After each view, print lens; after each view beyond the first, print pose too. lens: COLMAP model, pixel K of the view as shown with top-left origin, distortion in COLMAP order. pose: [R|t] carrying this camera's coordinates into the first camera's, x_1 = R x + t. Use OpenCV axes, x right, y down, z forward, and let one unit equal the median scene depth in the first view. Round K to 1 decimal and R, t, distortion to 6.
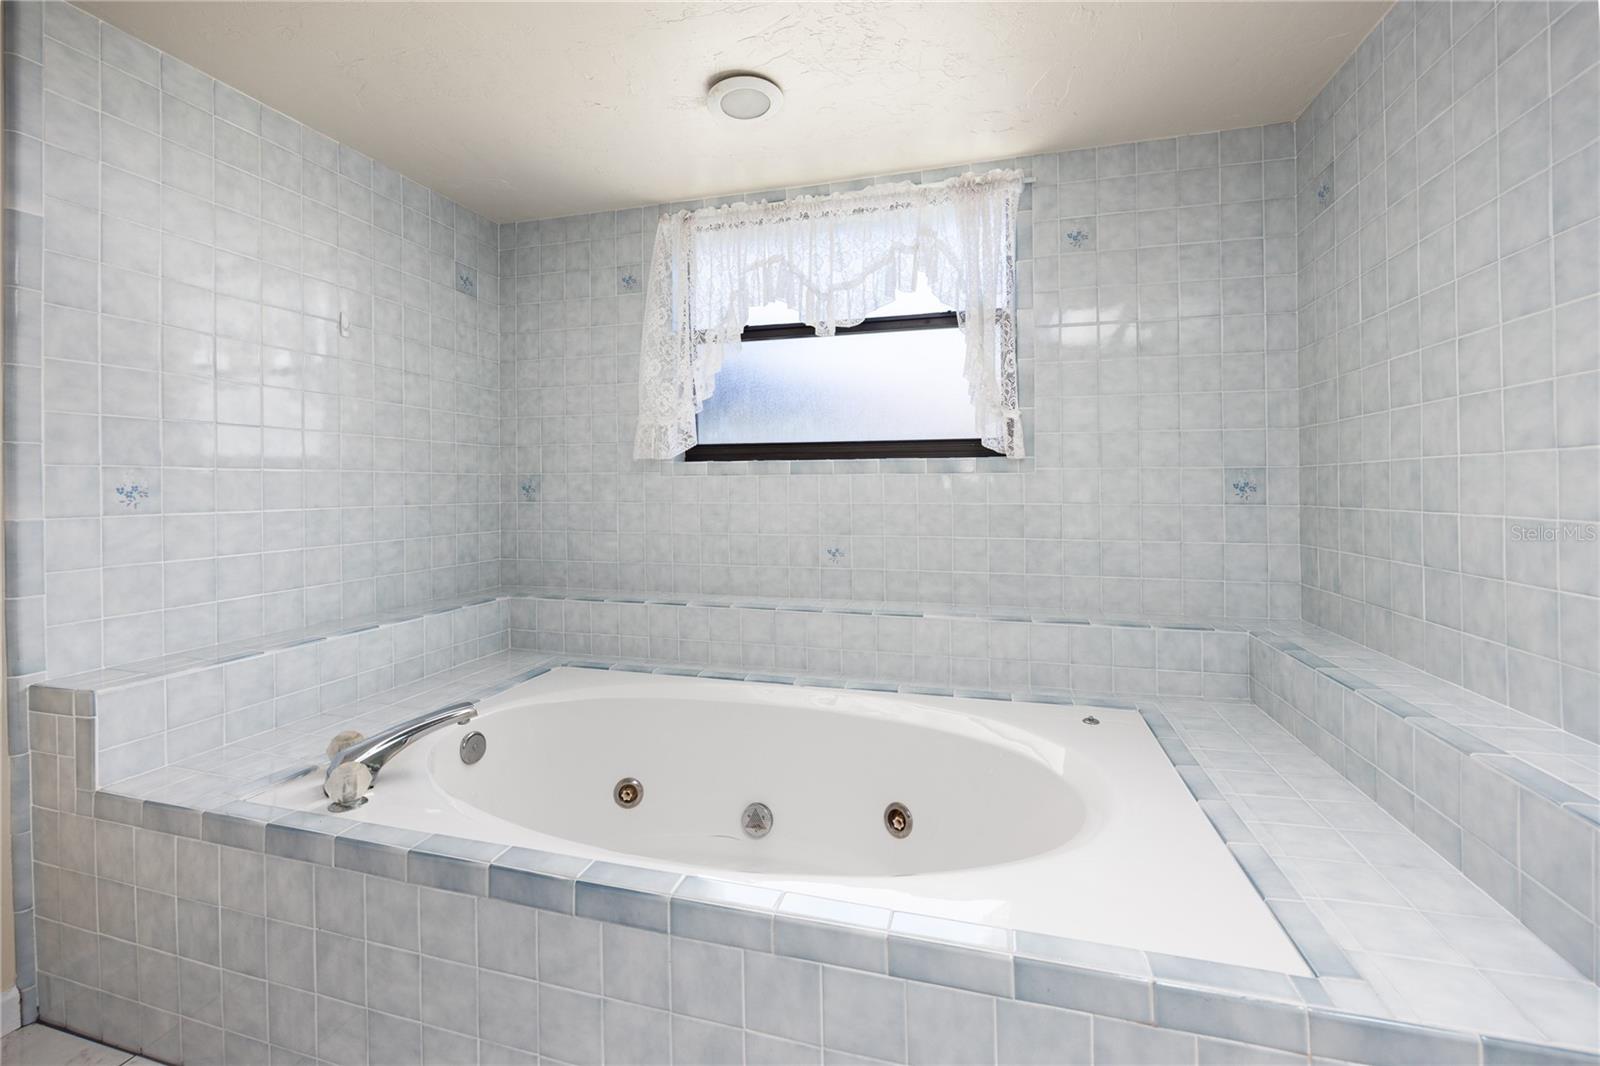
lens RADIAL K [[645.6, 0, 809.4], [0, 645.6, 488.9], [0, 0, 1]] dist [-0.004650, -0.000055]
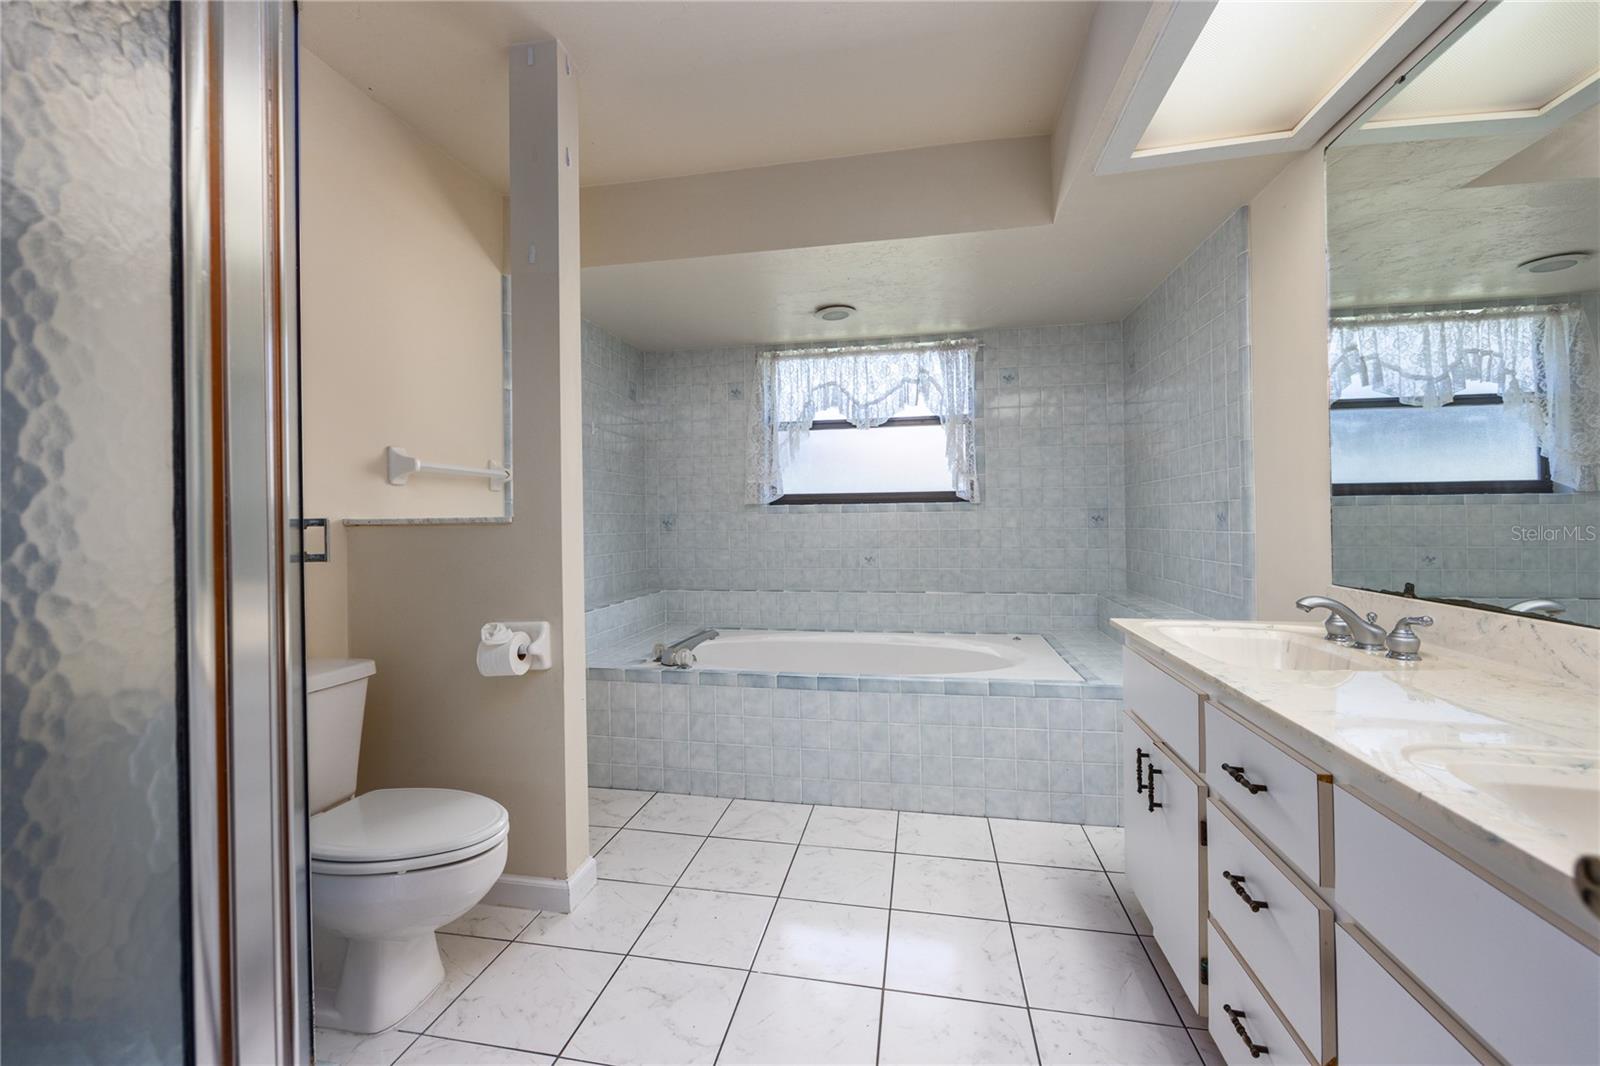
lens RADIAL K [[645.6, 0, 800.6], [0, 645.6, 526.3], [0, 0, 1]] dist [-0.004650, -0.000055]
pose [[0.996943, -0.008992, 0.077617, -0.285840], [0.008633, 0.999950, 0.004964, 0.003412], [-0.077658, -0.004278, 0.996971, -0.702233]]
